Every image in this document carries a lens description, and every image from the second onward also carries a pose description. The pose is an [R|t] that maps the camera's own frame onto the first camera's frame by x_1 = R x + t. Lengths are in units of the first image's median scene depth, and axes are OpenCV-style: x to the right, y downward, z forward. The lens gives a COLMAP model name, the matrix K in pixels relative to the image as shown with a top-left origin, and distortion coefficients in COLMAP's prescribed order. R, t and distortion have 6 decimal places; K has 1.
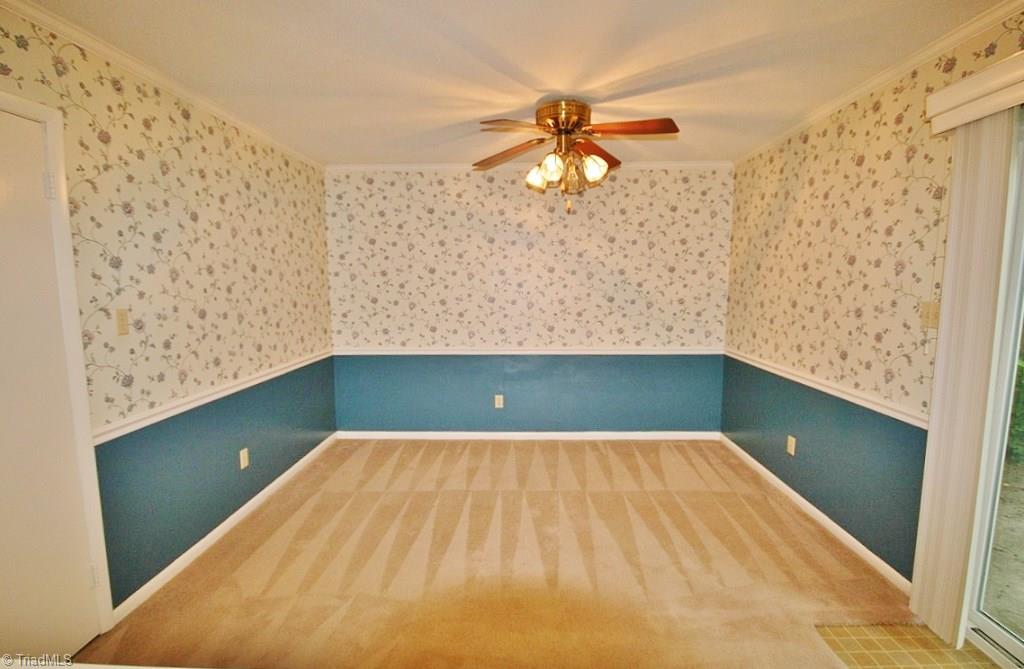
lens RADIAL K [[484.6, 0, 510.6], [0, 484.6, 341.9], [0, 0, 1]] dist [0.001376, -0.000329]
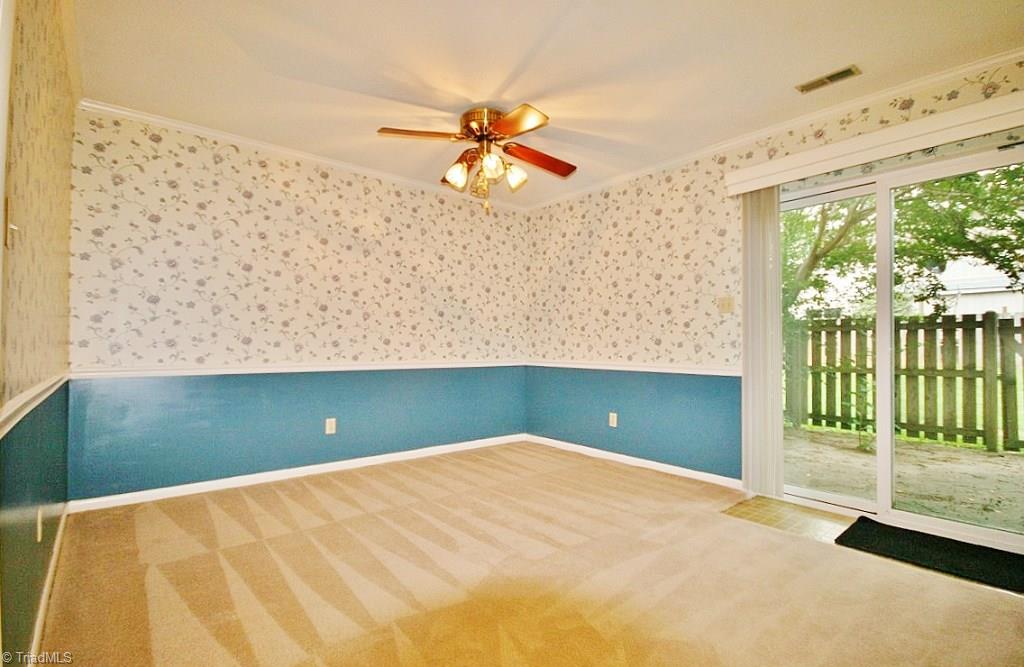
lens RADIAL K [[491.5, 0, 512.6], [0, 491.5, 343.4], [0, 0, 1]] dist [0.001543, 0.000065]
pose [[0.748132, 0.013921, 0.663404, -0.449419], [0.072897, 0.992004, -0.103024, 0.112509], [-0.659534, 0.125436, 0.741135, 0.153019]]
